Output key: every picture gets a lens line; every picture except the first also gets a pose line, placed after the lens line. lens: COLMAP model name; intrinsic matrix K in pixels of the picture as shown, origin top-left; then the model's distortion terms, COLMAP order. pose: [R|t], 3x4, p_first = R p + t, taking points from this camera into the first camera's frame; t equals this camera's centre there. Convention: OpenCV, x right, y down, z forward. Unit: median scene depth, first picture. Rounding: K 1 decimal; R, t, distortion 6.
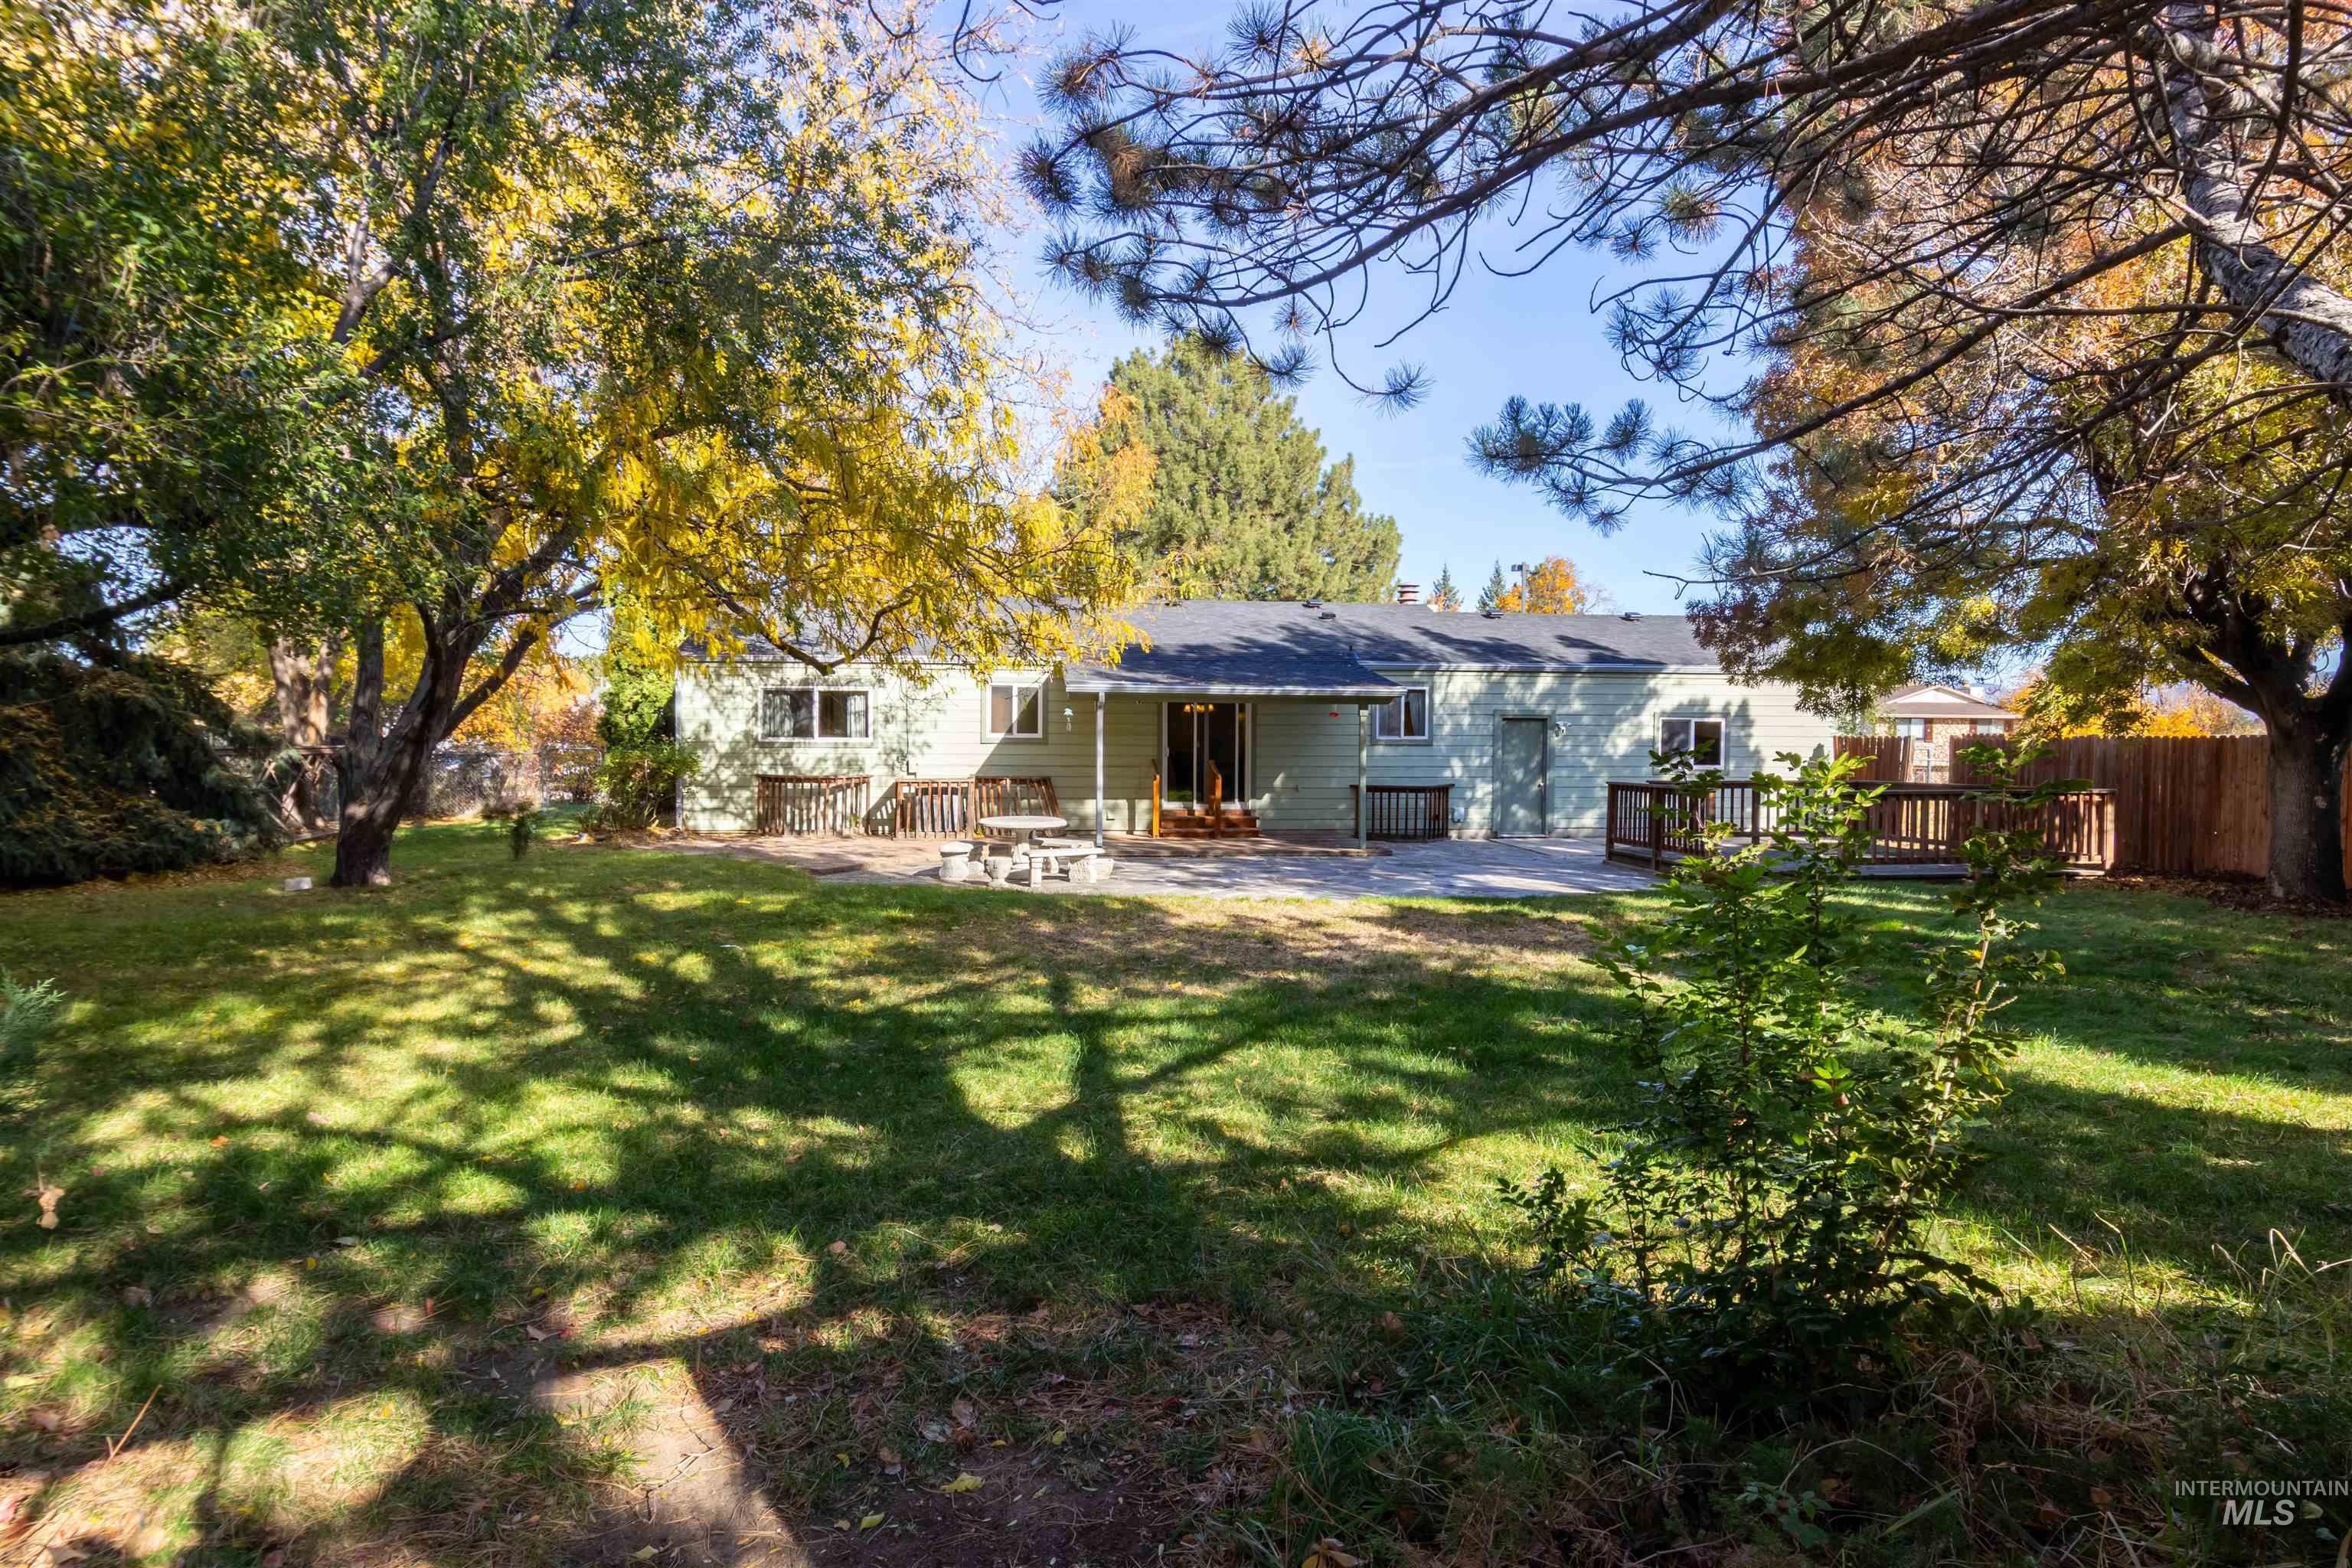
lens RADIAL K [[1530.1, 0, 1165.8], [0, 1530.1, 784.5], [0, 0, 1]] dist [0.039987, -0.000528]
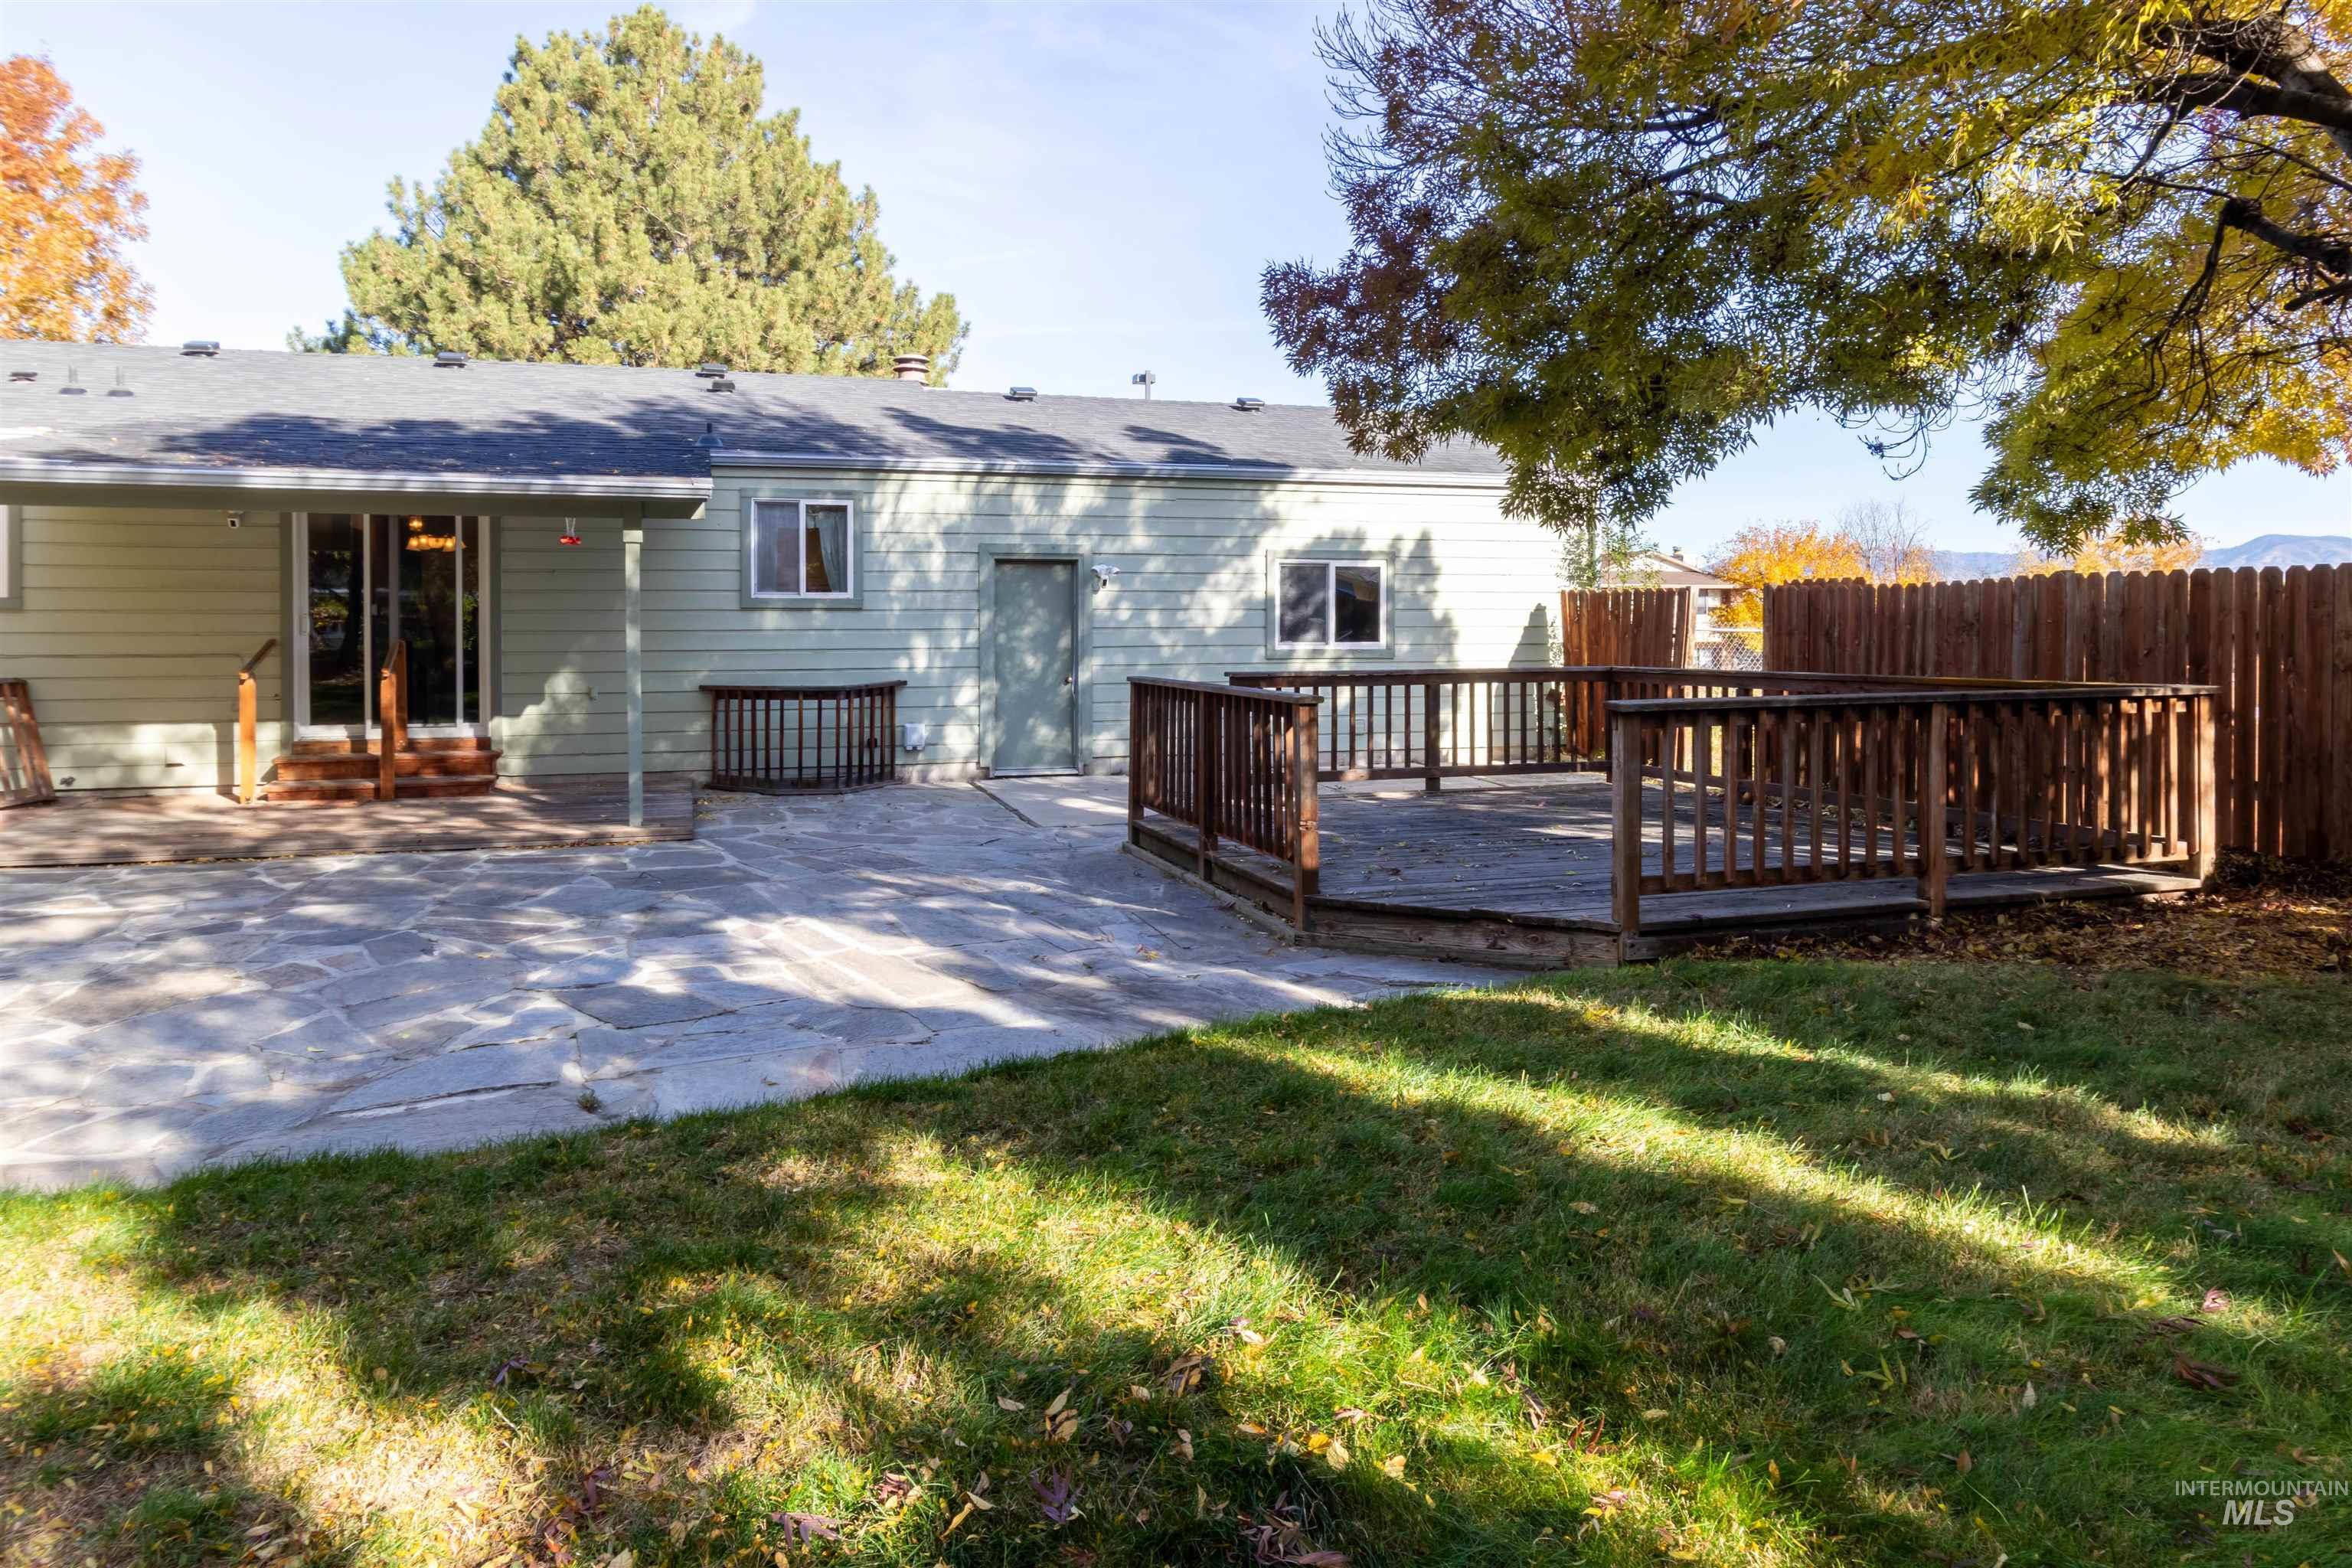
lens RADIAL K [[1530.1, 0, 1190.0], [0, 1530.1, 685.8], [0, 0, 1]] dist [0.039987, -0.000528]
pose [[0.983232, -0.015228, 0.181724, 0.188304], [0.013450, 0.999849, 0.011013, -0.003655], [-0.181864, -0.008384, 0.983288, 0.457260]]
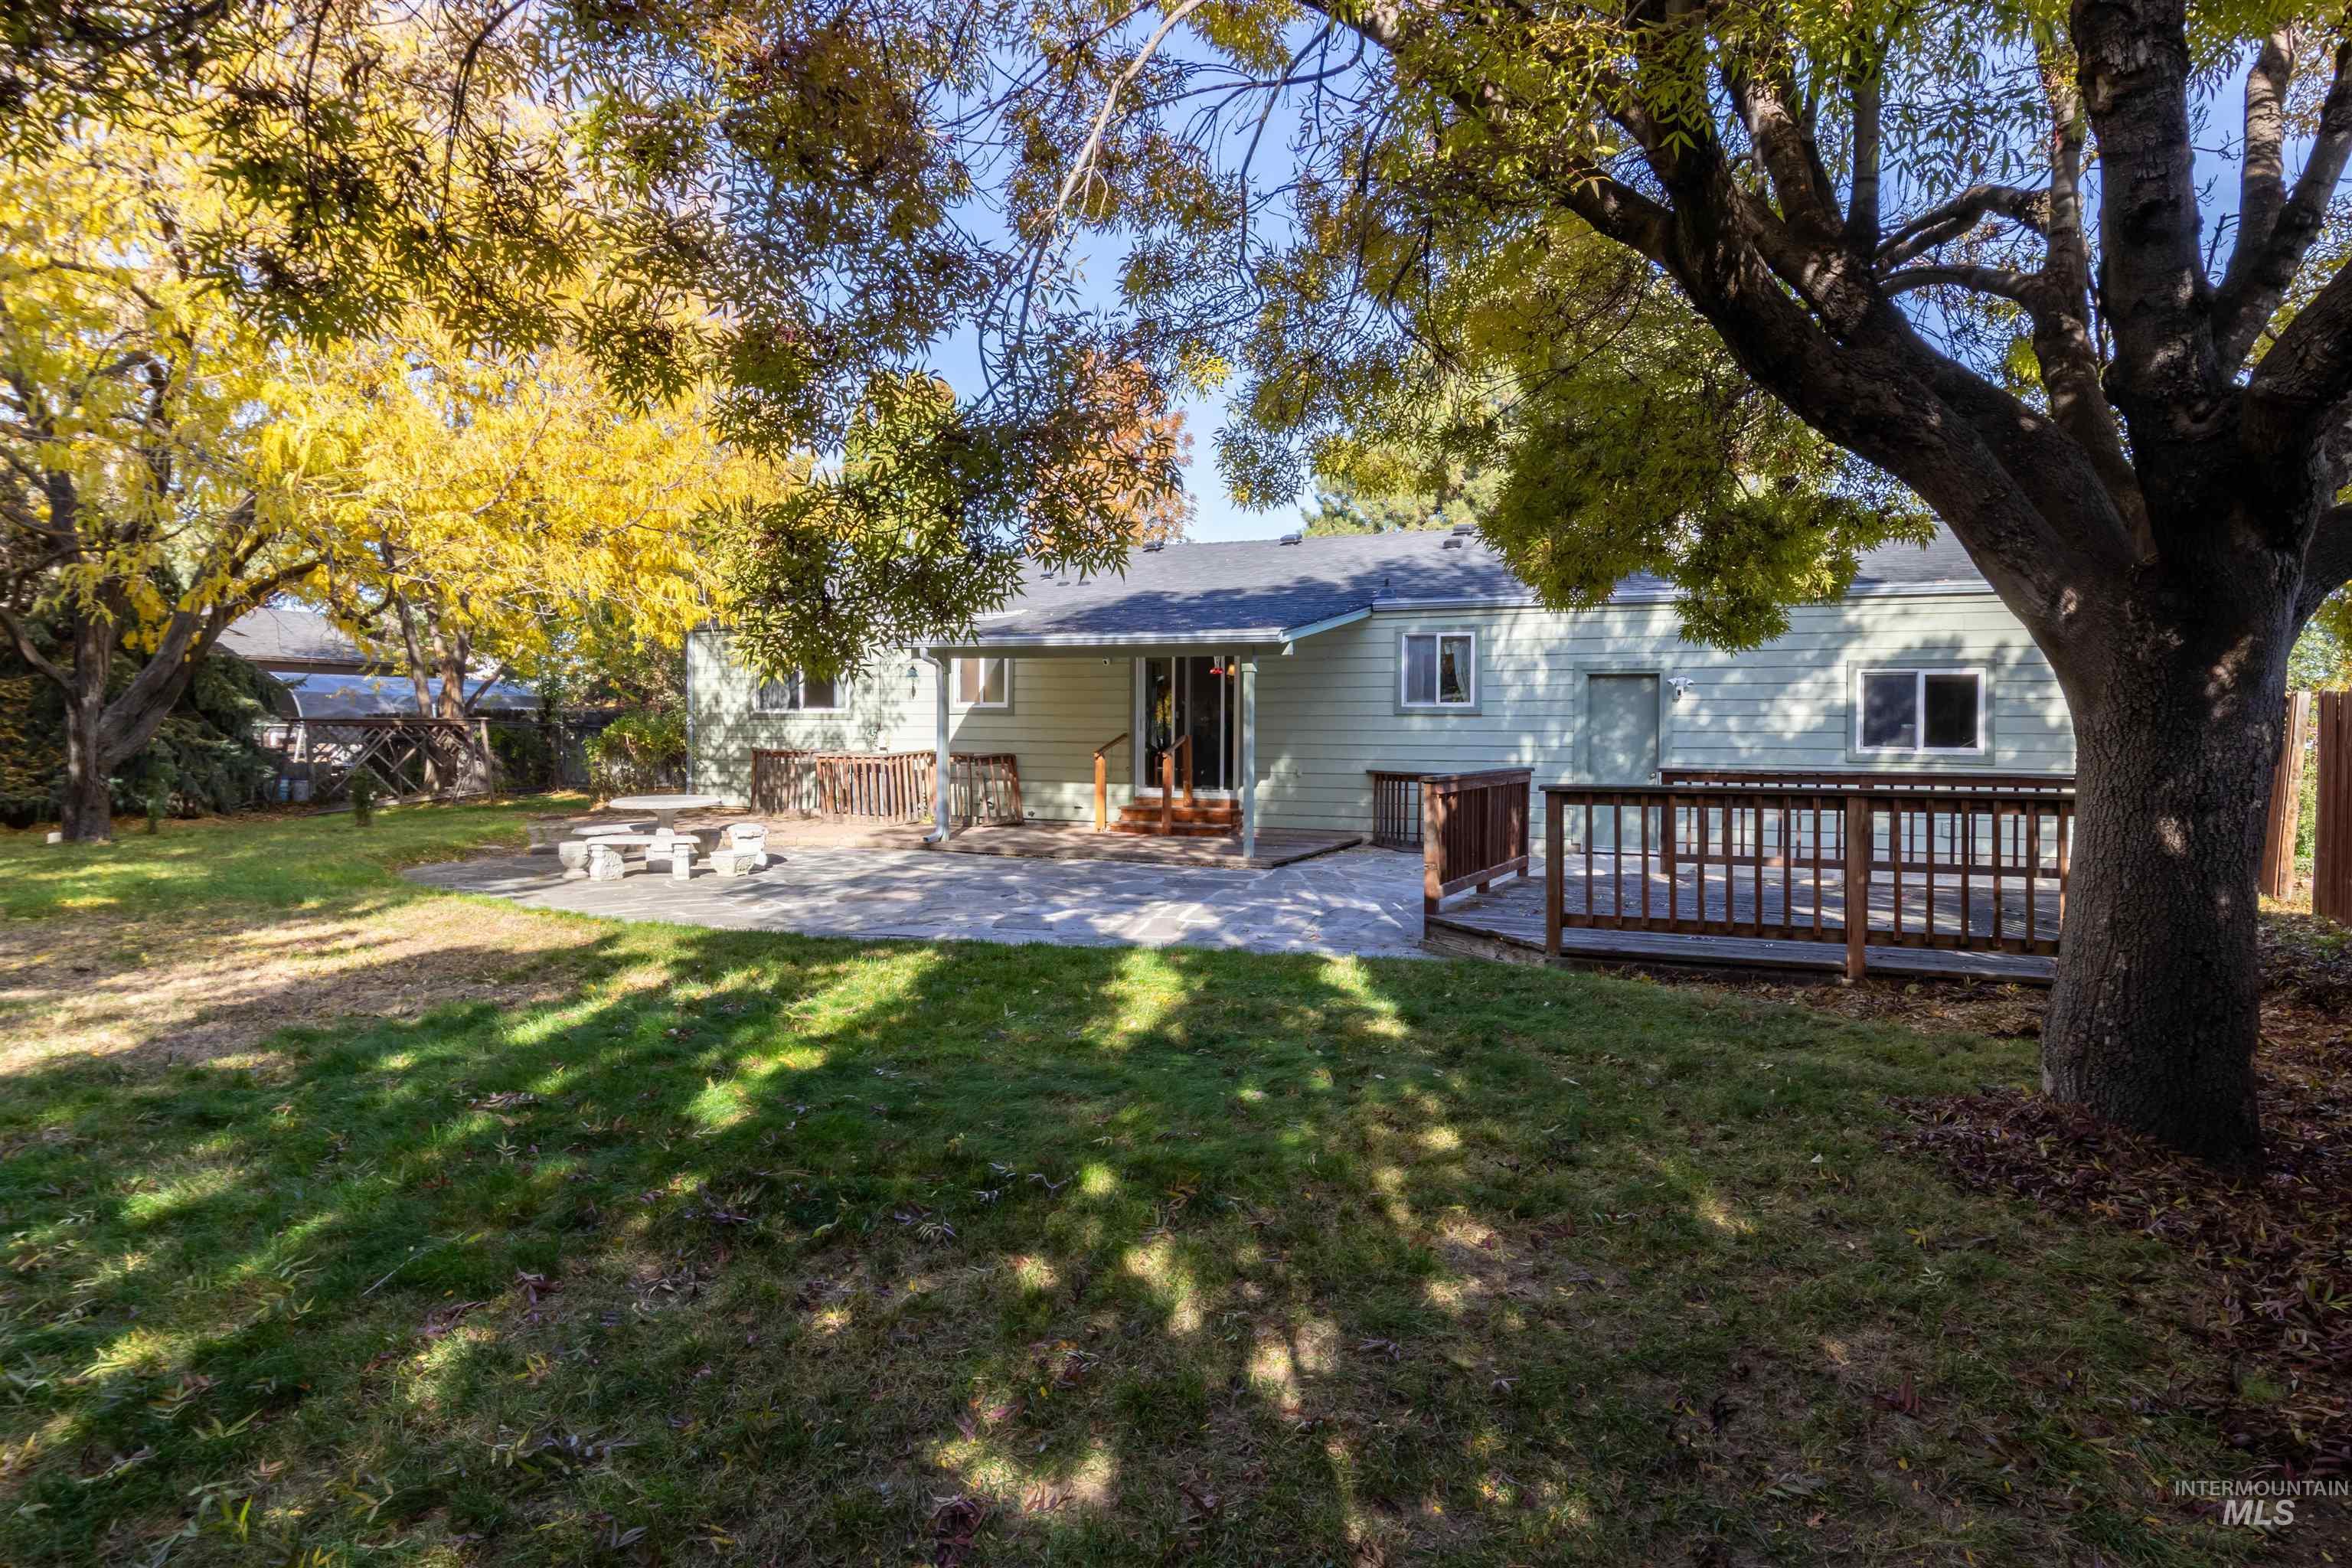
lens RADIAL K [[1530.1, 0, 1166.9], [0, 1530.1, 760.2], [0, 0, 1]] dist [0.039987, -0.000528]
pose [[0.839874, 0.012220, -0.542644, 0.434767], [-0.017386, 0.999839, -0.004394, -0.000041], [0.542503, 0.013125, 0.839951, 0.342261]]
